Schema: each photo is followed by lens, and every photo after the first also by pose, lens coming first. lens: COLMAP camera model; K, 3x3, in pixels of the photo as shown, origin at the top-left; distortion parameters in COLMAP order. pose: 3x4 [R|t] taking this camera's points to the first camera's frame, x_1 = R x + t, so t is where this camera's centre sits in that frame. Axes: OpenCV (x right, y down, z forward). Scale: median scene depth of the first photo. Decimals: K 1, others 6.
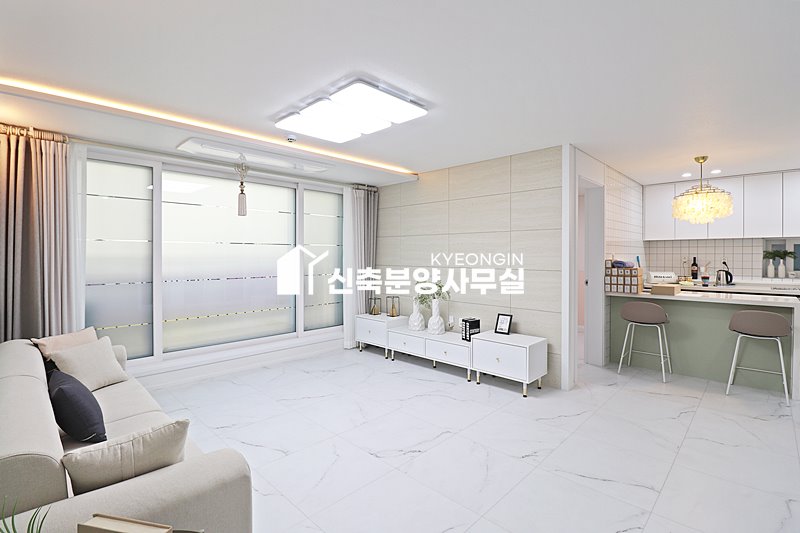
lens RADIAL K [[372.0, 0, 400.5], [0, 372.0, 259.1], [0, 0, 1]] dist [-0.005520, -0.009023]
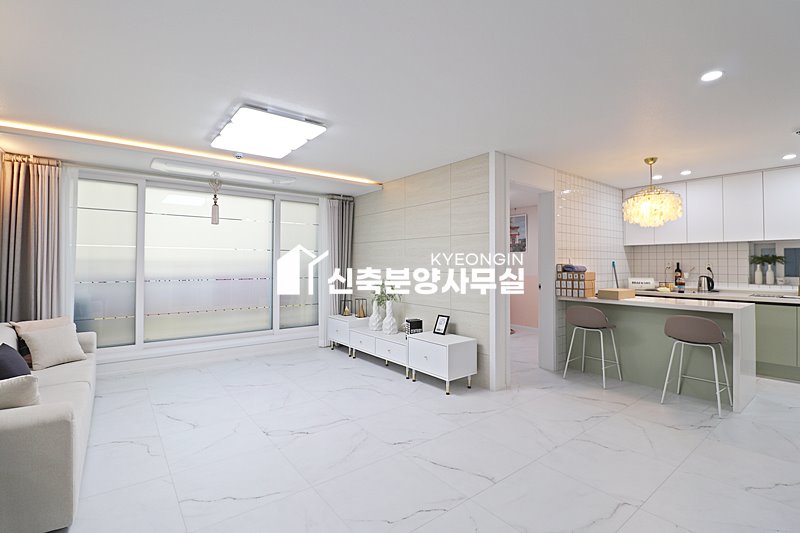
lens RADIAL K [[372.0, 0, 403.7], [0, 372.0, 256.9], [0, 0, 1]] dist [-0.005520, -0.009023]
pose [[0.991449, -0.000194, -0.130495, 0.306595], [-0.003735, 0.999547, -0.029860, 0.015693], [0.130441, 0.030092, 0.990999, -0.049560]]
